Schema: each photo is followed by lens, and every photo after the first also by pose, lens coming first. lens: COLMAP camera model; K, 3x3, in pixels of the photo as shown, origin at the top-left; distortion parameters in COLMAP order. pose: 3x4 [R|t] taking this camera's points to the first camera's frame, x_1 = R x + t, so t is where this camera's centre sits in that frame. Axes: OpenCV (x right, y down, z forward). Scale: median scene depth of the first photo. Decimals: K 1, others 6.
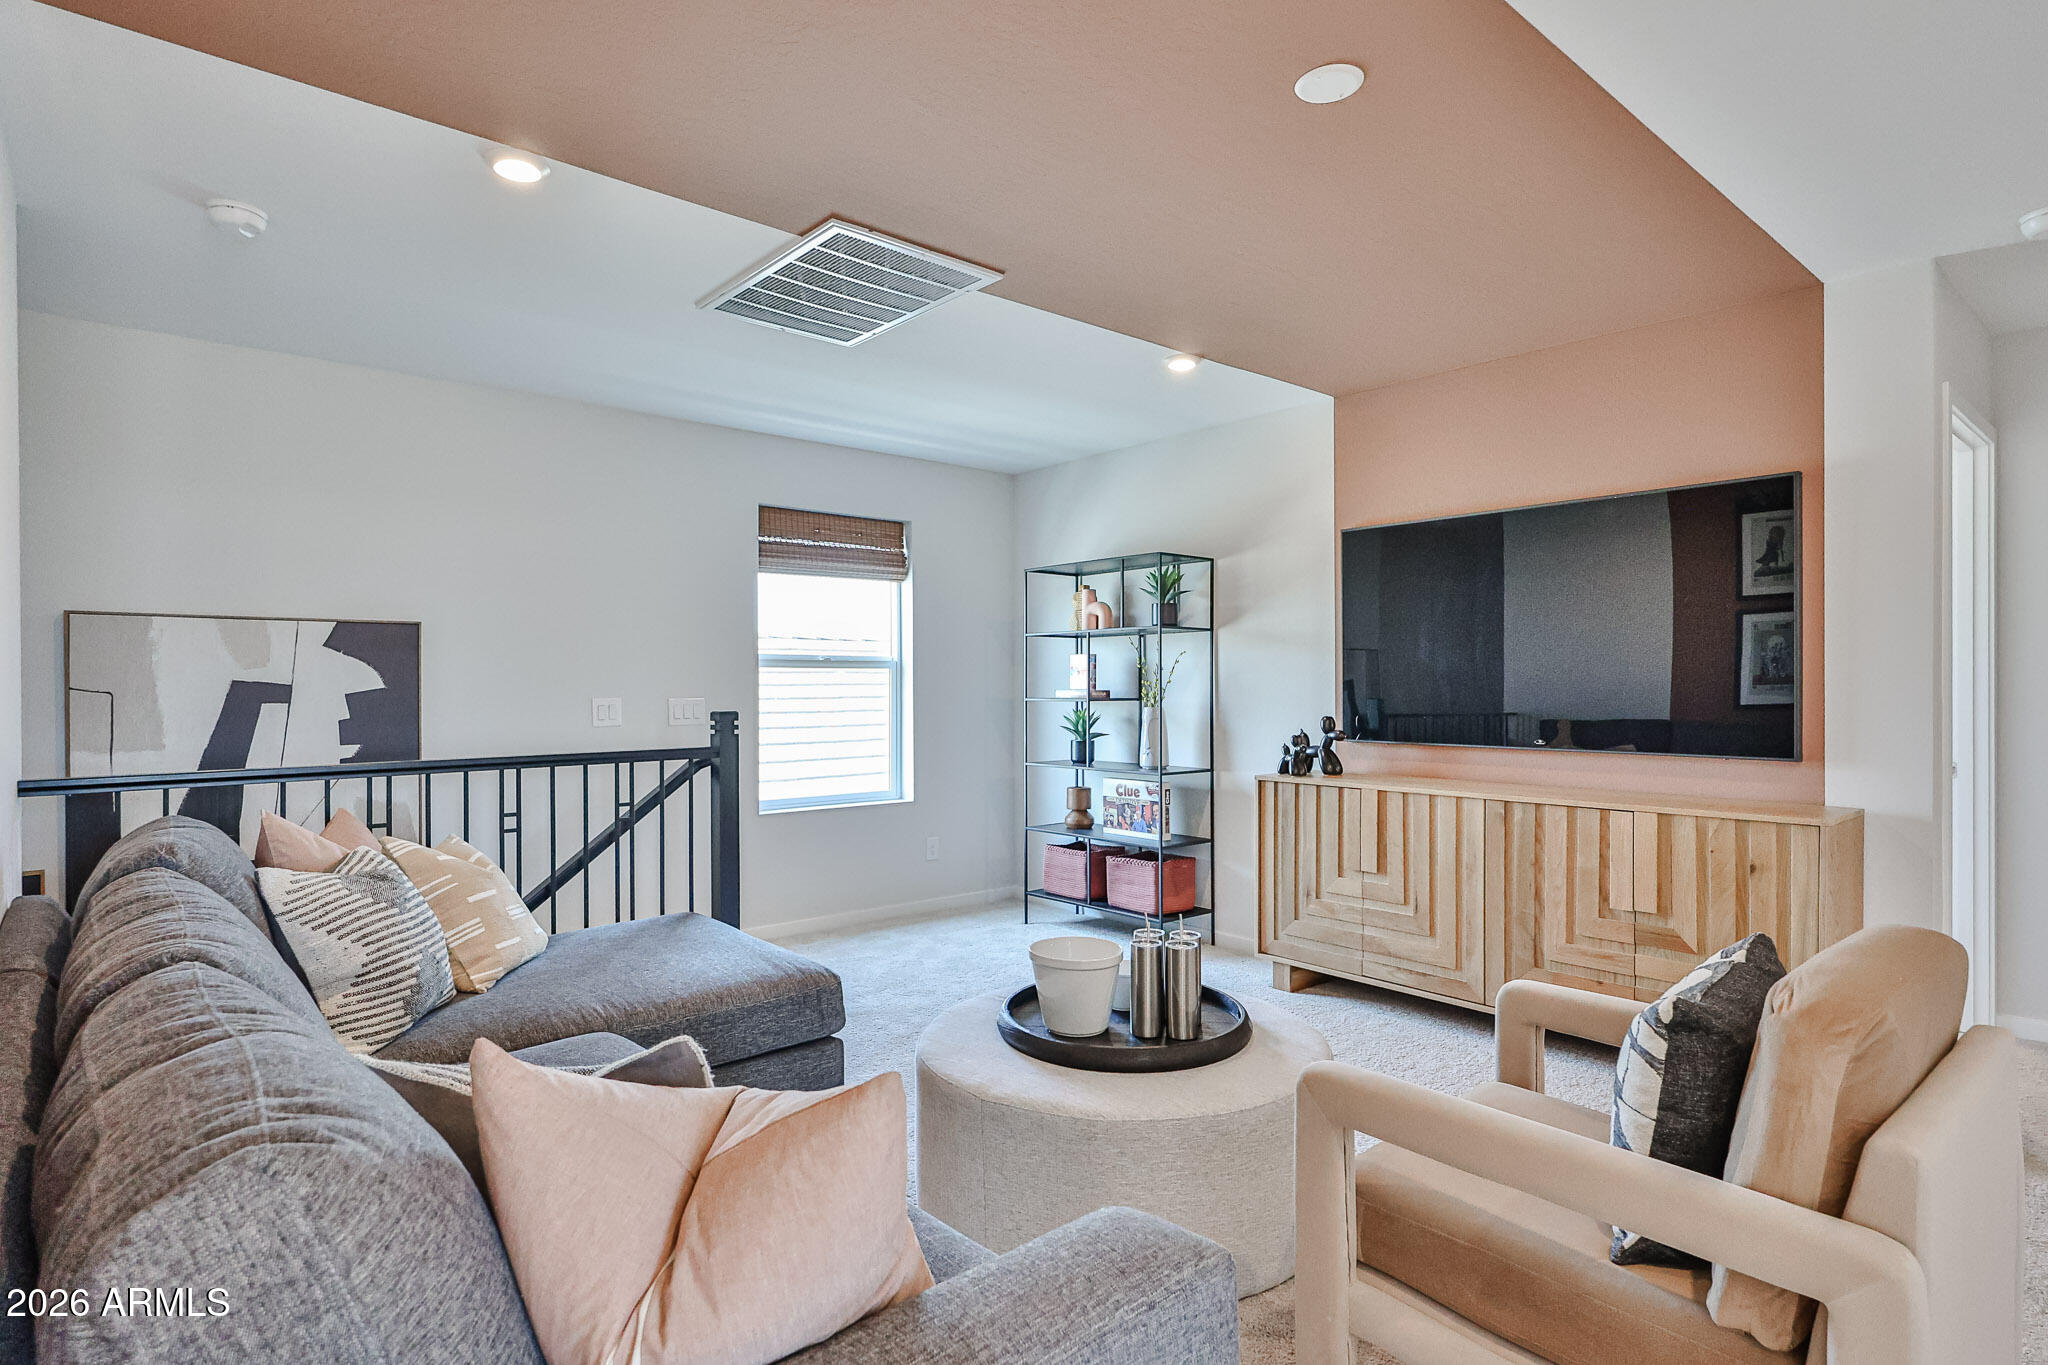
lens RADIAL K [[1065.3, 0, 1024.0], [0, 1065.3, 682.5], [0, 0, 1]] dist [-0.000085, -0.000190]
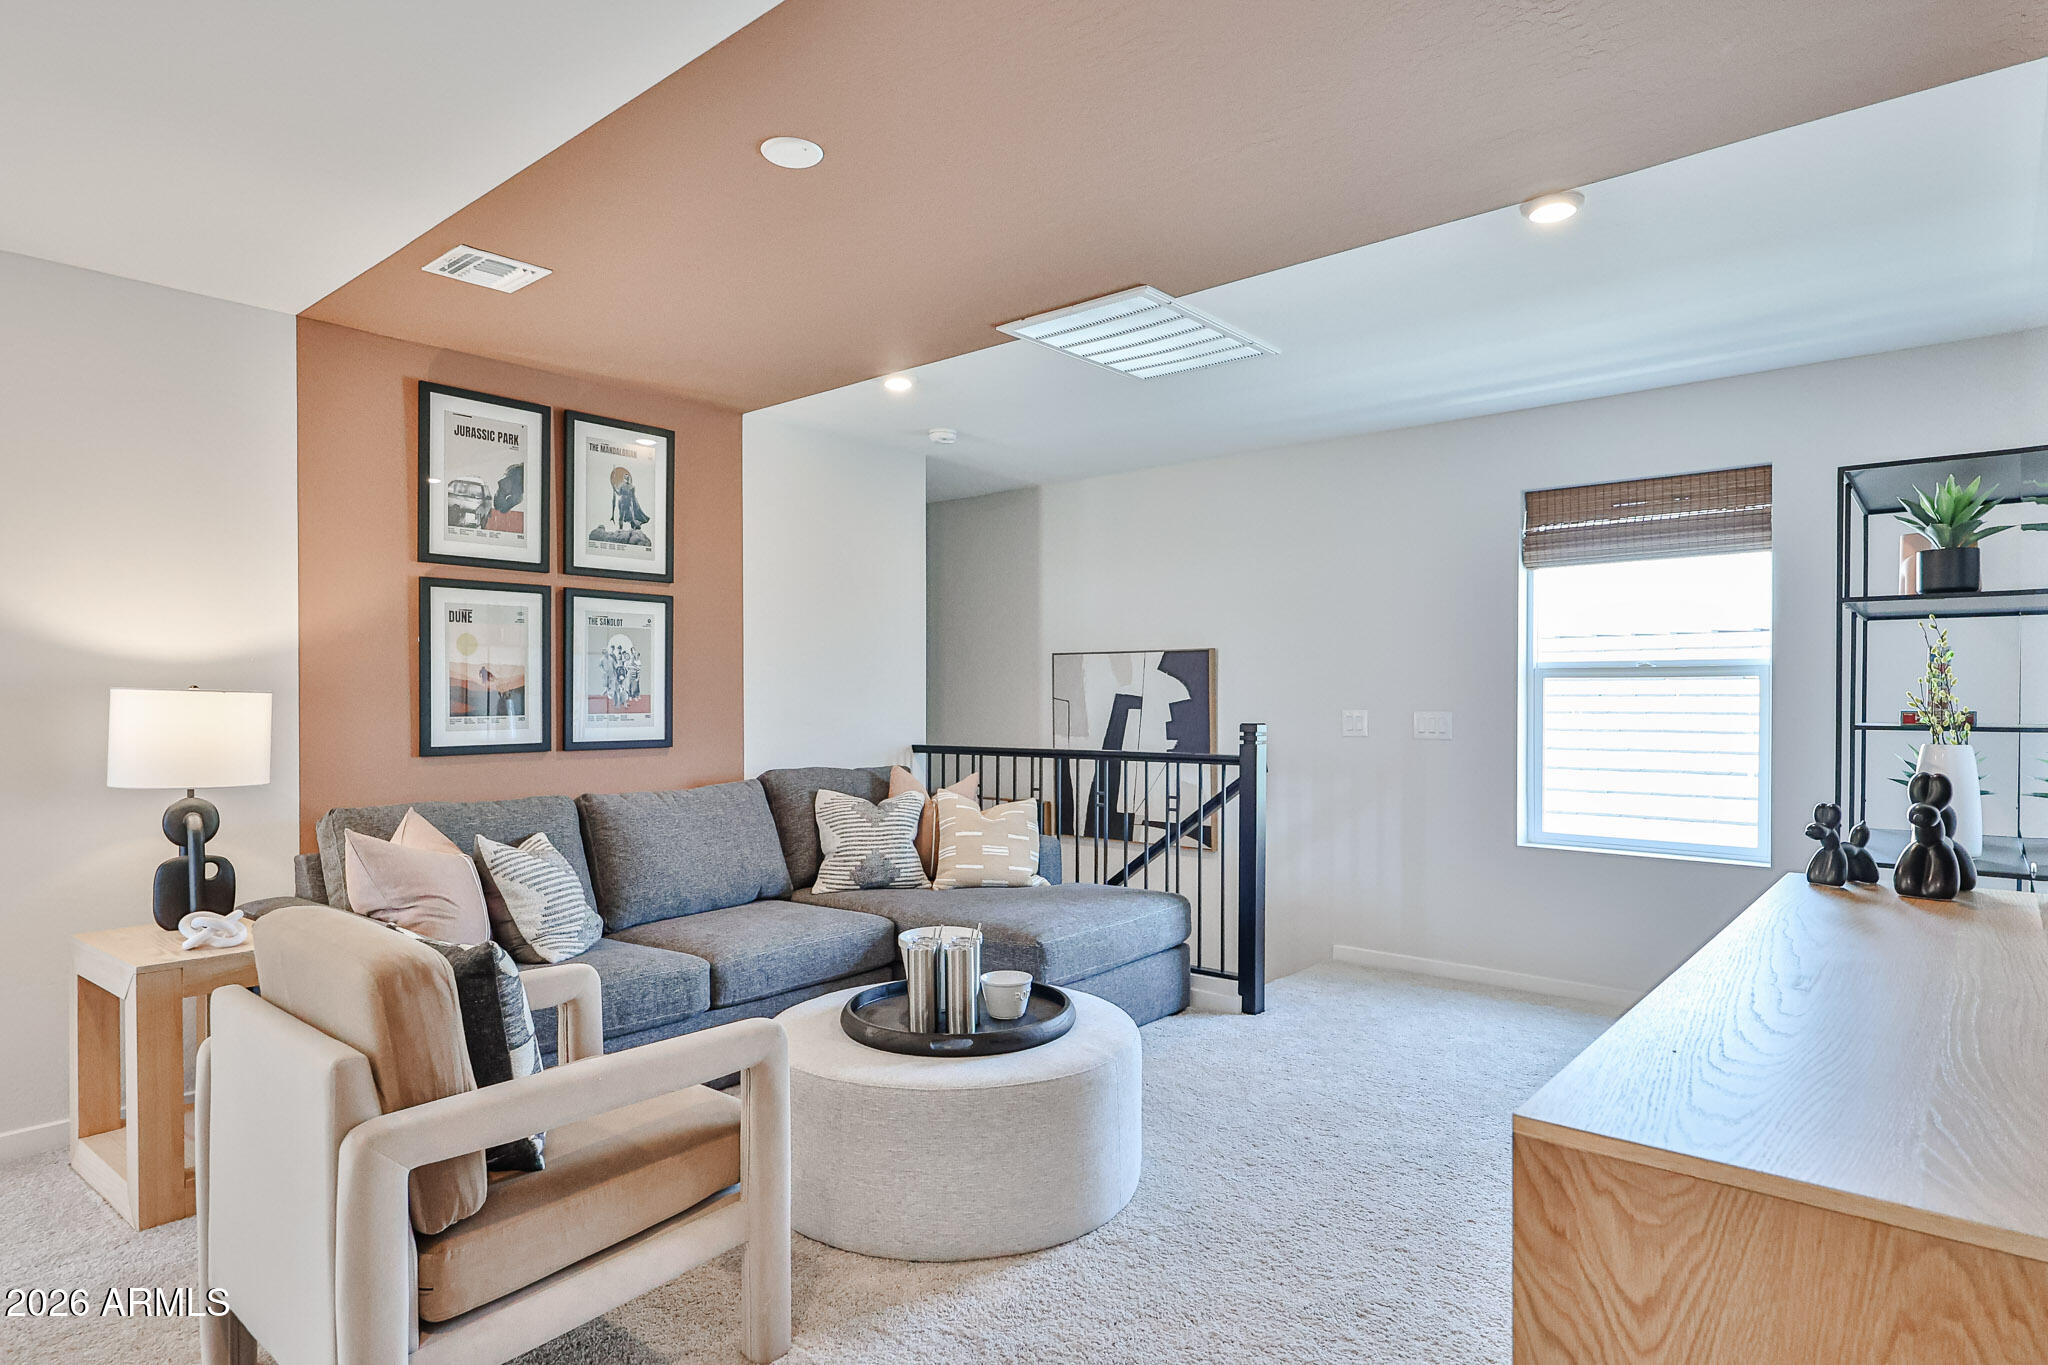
lens RADIAL K [[1111.0, 0, 1019.3], [0, 1111.0, 691.6], [0, 0, 1]] dist [0.001498, 0.000293]
pose [[0.138425, 0.003786, -0.990366, 0.800245], [0.006377, 0.999969, 0.004714, -0.012298], [0.990352, -0.006968, 0.138397, 0.603233]]
